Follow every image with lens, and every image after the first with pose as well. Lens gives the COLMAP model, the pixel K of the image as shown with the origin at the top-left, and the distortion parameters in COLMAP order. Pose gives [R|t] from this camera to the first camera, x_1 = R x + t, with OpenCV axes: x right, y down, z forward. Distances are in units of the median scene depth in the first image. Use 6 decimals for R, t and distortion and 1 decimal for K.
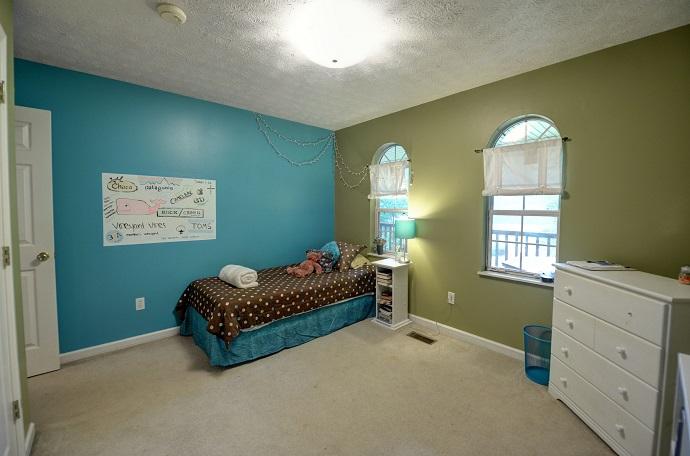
lens RADIAL K [[281.4, 0, 342.5], [0, 281.4, 222.1], [0, 0, 1]] dist [-0.013441, -0.001812]
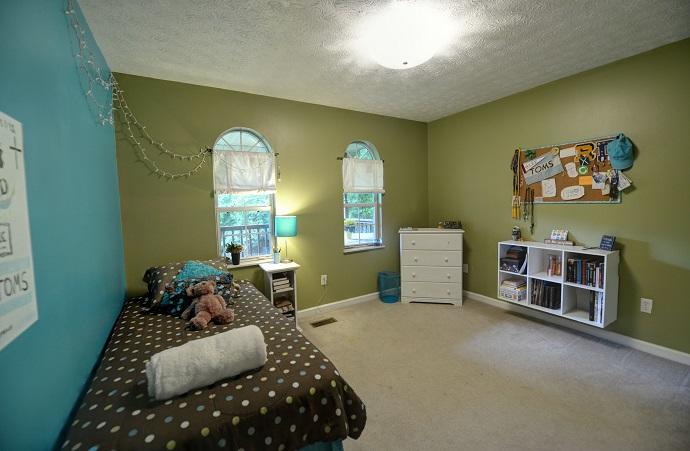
lens RADIAL K [[287.6, 0, 343.1], [0, 287.6, 225.1], [0, 0, 1]] dist [-0.021878, -0.000262]
pose [[0.181127, -0.088616, 0.979459, -0.698149], [0.081491, 0.993860, 0.074849, -0.037344], [-0.980078, 0.066260, 0.187236, 0.632041]]
